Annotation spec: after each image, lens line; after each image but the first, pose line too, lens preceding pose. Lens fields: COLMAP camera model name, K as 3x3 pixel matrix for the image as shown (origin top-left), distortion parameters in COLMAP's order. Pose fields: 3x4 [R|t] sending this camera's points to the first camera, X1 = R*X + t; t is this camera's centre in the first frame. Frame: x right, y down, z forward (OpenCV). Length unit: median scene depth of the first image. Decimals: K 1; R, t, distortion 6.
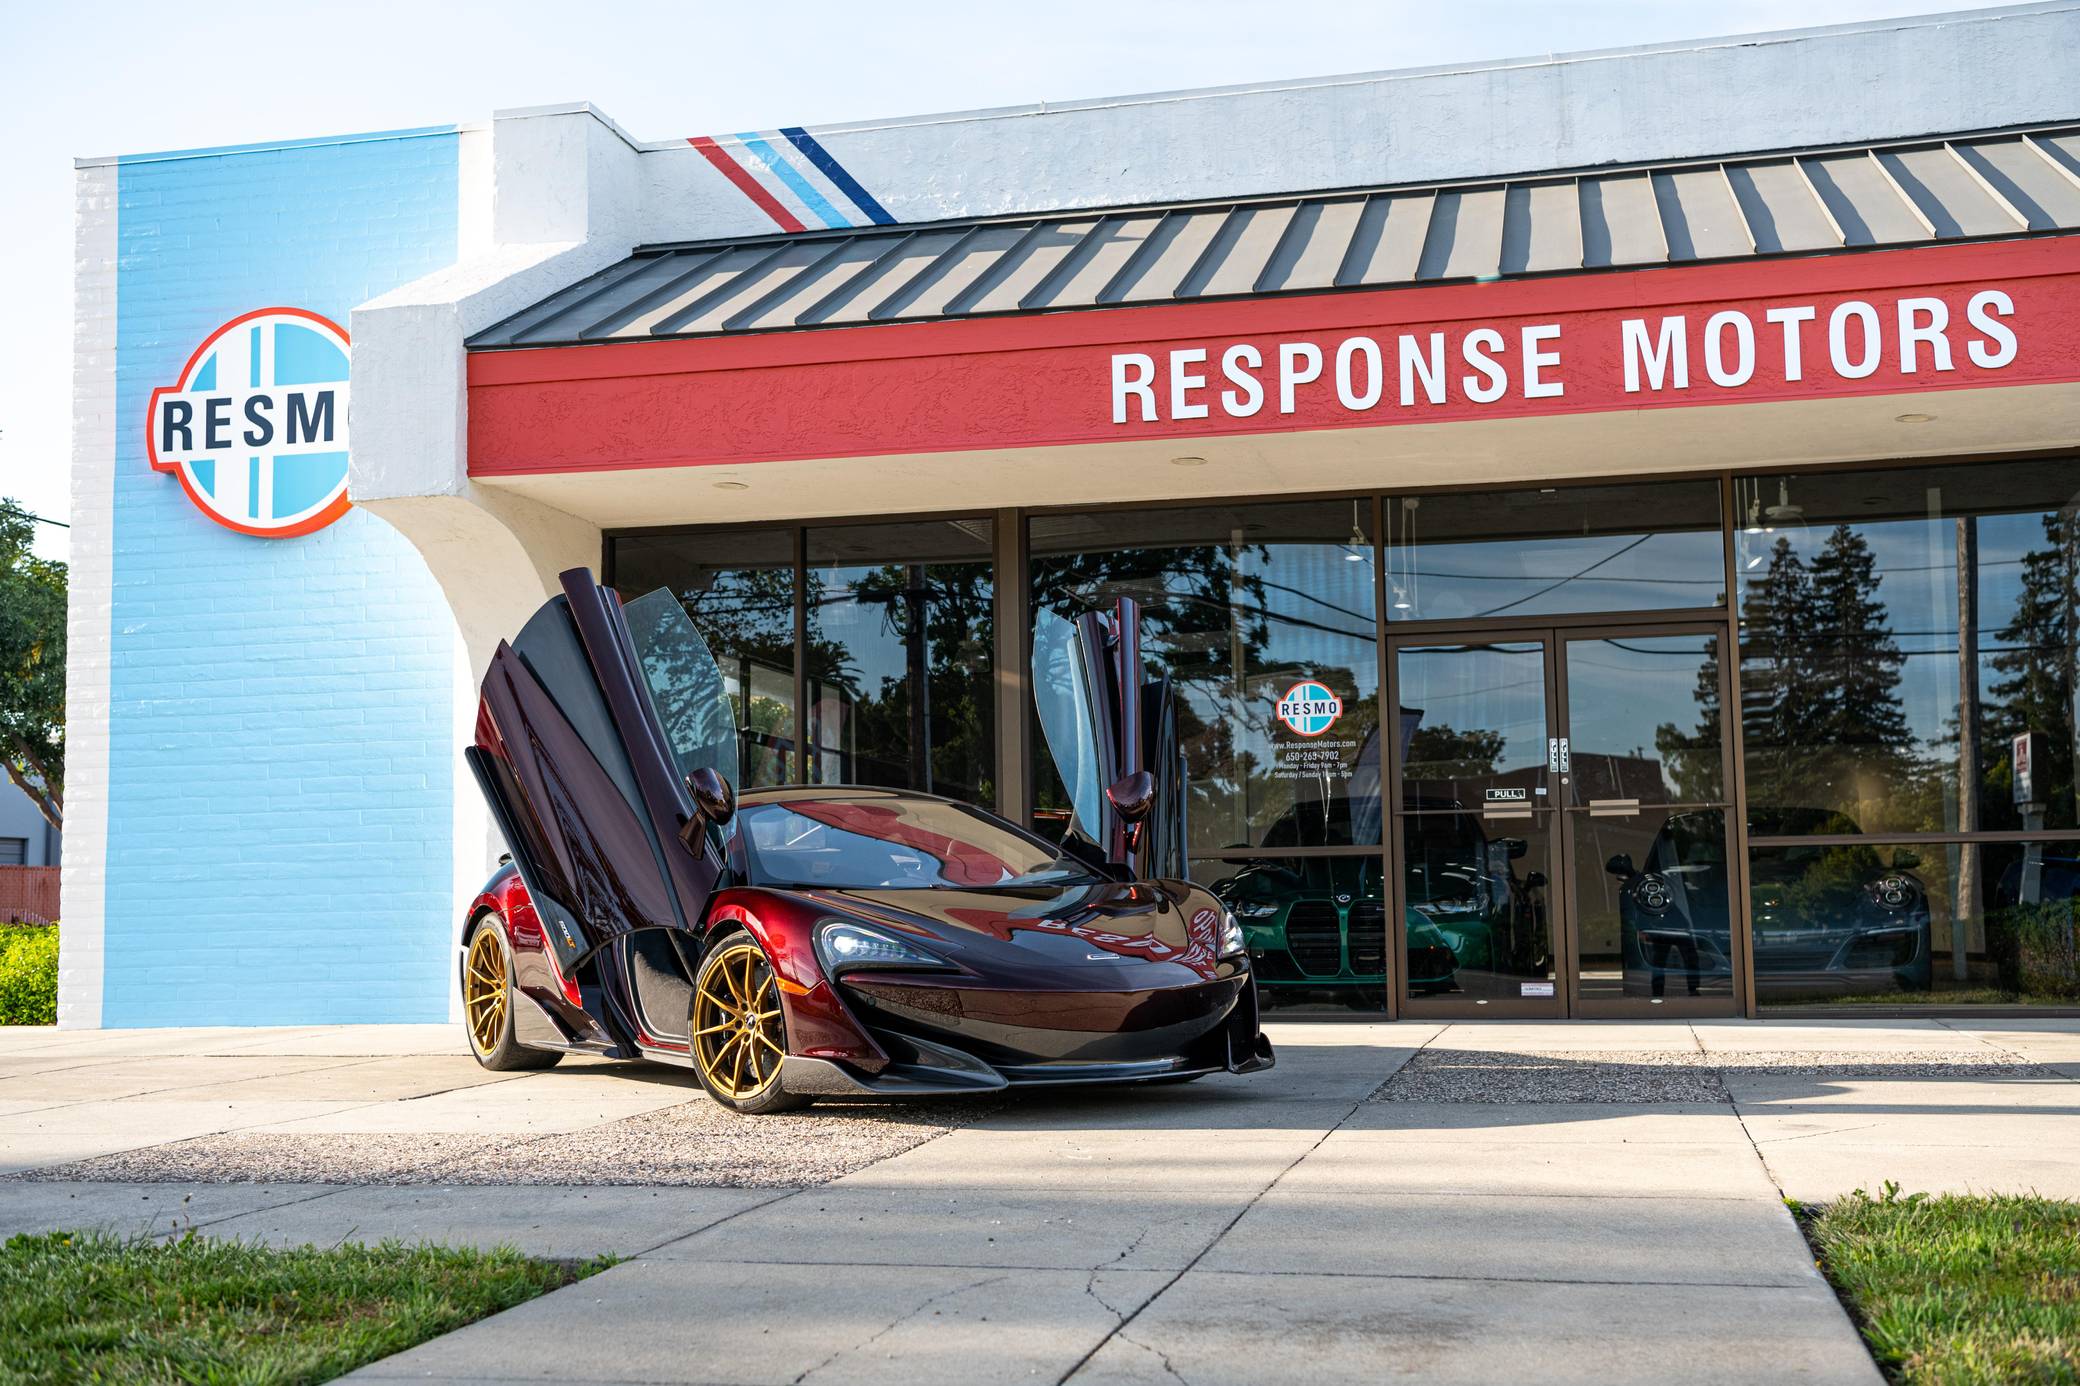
lens RADIAL K [[2444.0, 0, 1033.5], [0, 2444.0, 689.5], [0, 0, 1]] dist [0.057349, 0.000000]
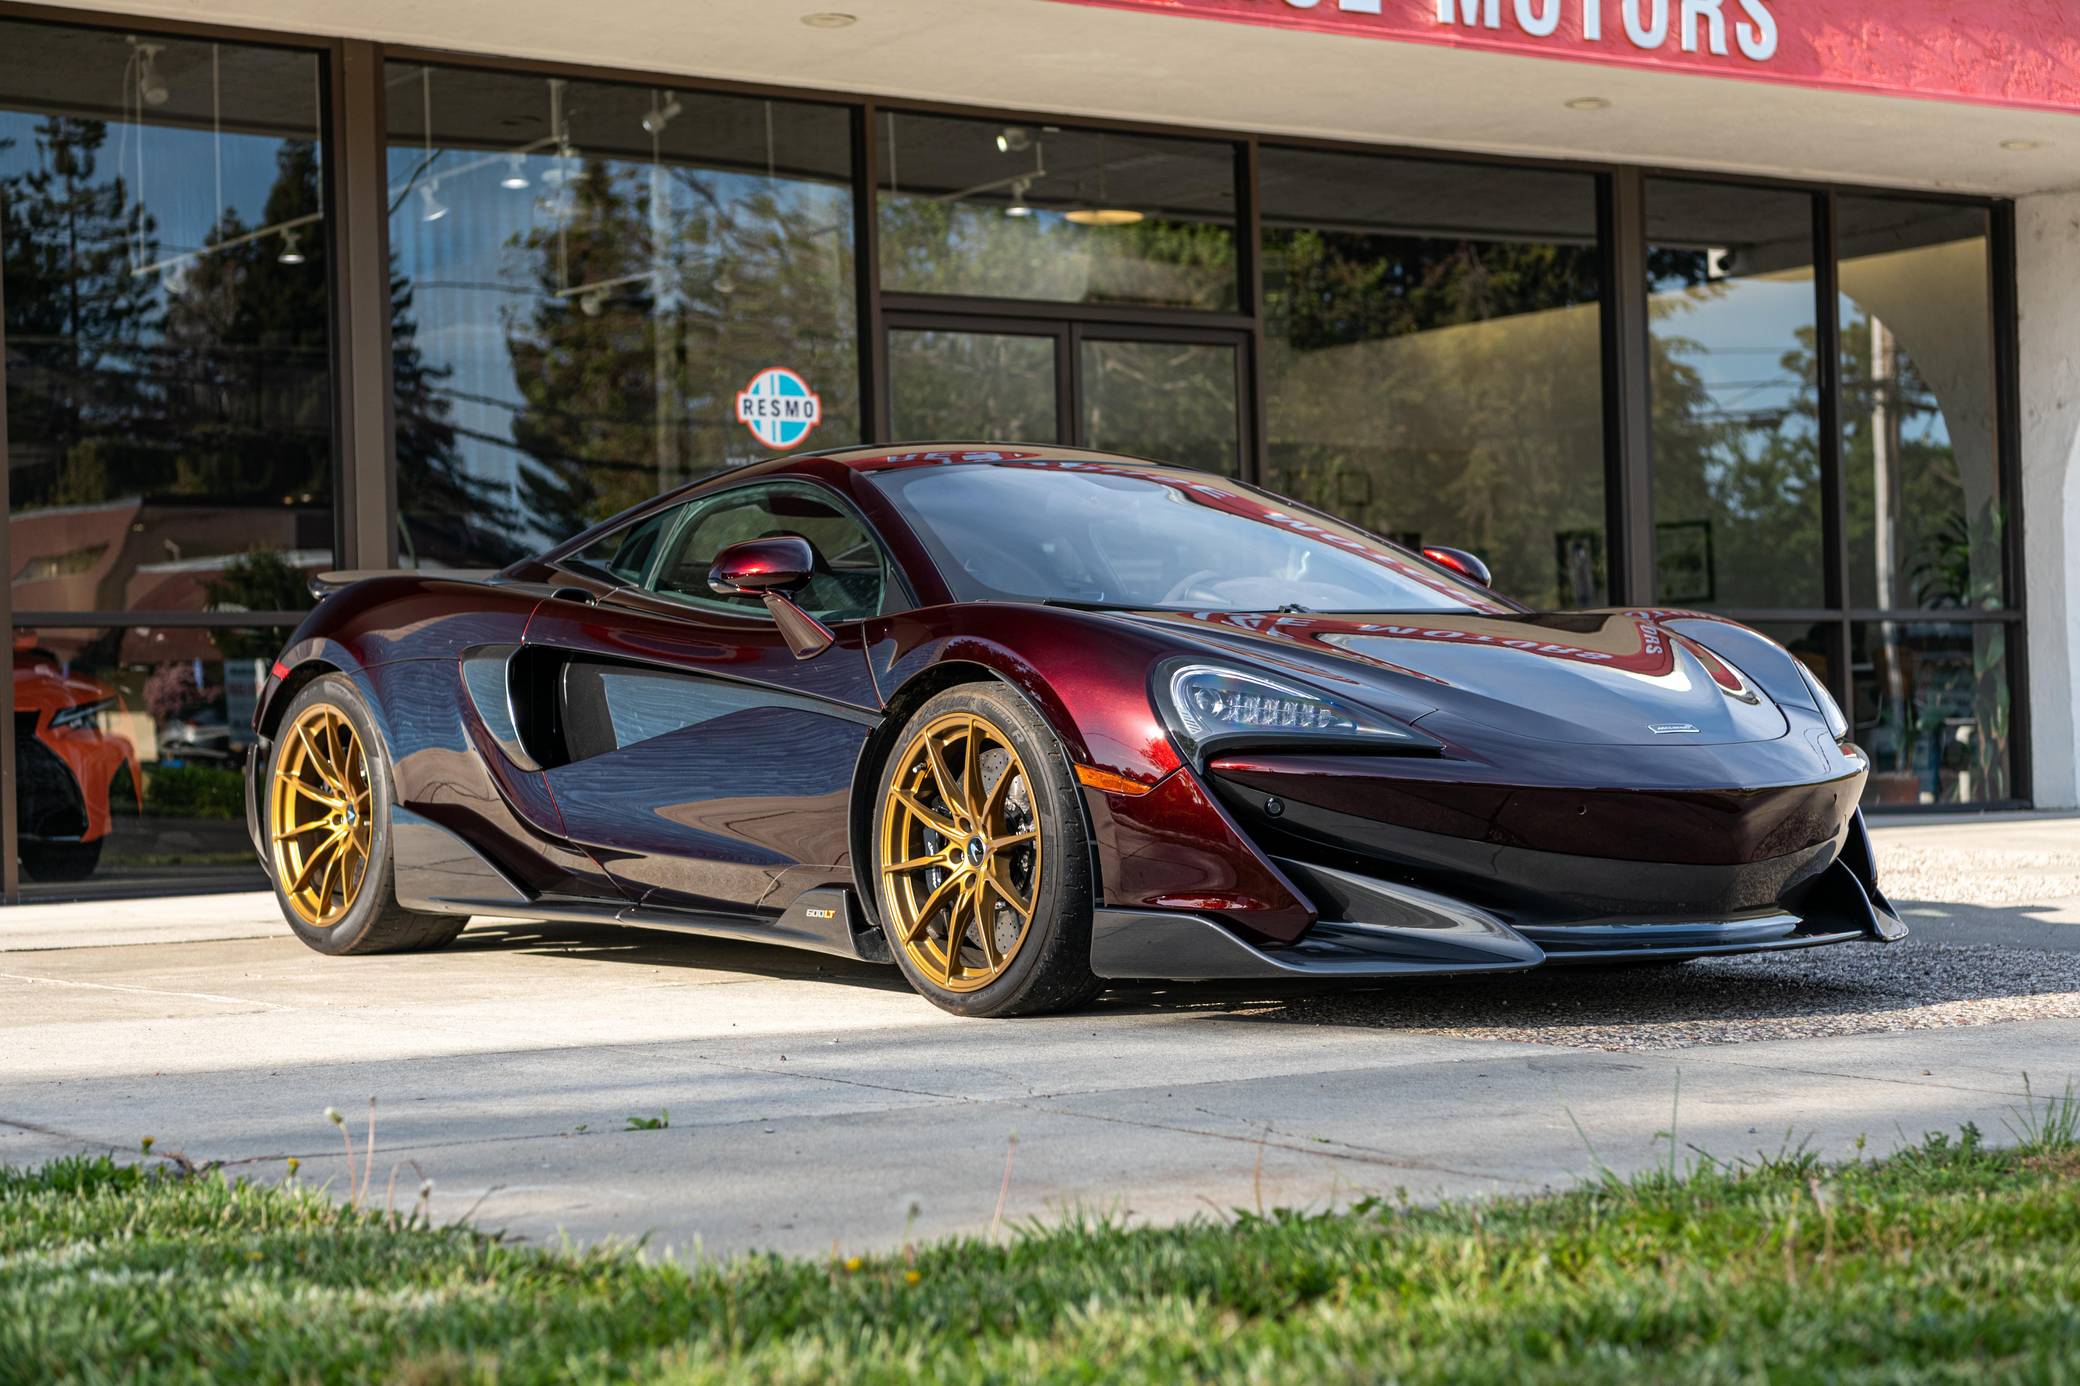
lens RADIAL K [[3693.9, 0, 1045.0], [0, 3693.9, 707.0], [0, 0, 1]] dist [0.142722, 0.000000]
pose [[0.662985, 0.007755, 0.748593, -0.672482], [-0.055548, 0.997699, 0.038860, 0.051649], [-0.746569, -0.067347, 0.661891, 0.288413]]
